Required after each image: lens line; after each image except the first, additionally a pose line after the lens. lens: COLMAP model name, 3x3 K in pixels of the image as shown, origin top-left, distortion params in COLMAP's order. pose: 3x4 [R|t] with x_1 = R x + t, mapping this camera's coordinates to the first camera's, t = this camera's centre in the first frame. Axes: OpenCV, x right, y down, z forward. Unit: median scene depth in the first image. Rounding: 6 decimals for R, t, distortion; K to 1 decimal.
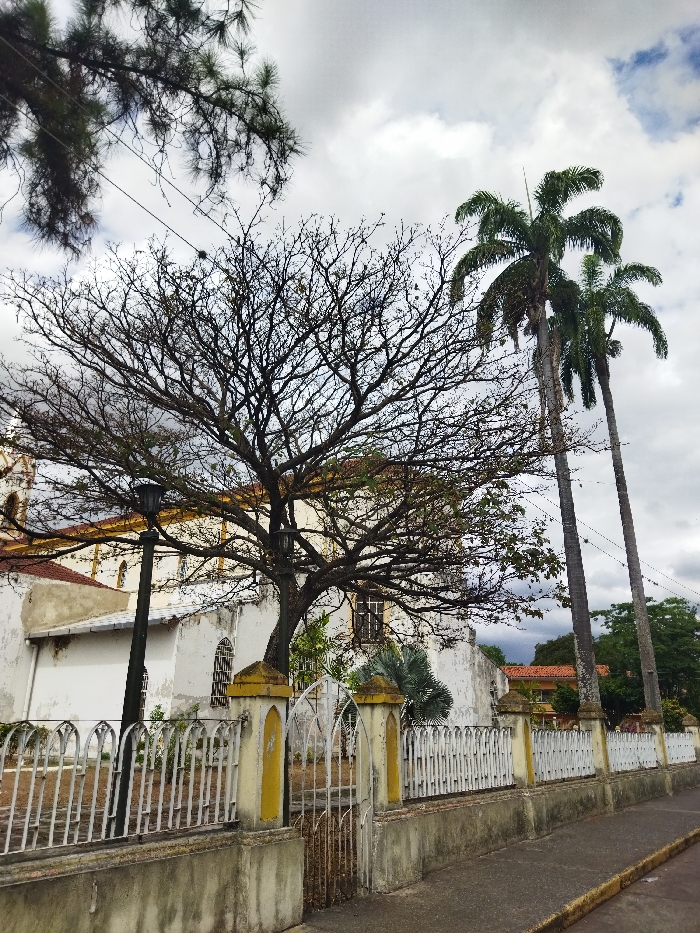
lens RADIAL K [[697.6, 0, 350.0], [0, 697.6, 466.5], [0, 0, 1]] dist [0.065761, -0.051991]
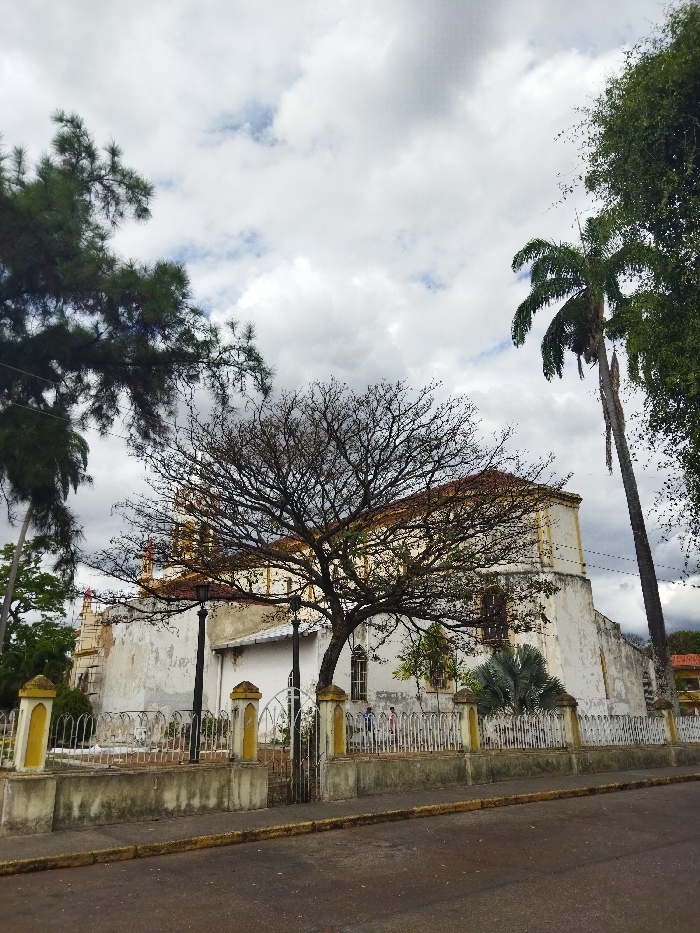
lens RADIAL K [[697.6, 0, 350.0], [0, 697.6, 466.5], [0, 0, 1]] dist [0.065761, -0.051991]
pose [[0.964136, -0.105328, -0.243615, 0.323773], [0.106913, 0.994246, -0.006744, -0.127676], [0.242924, -0.019543, 0.969848, -0.384691]]
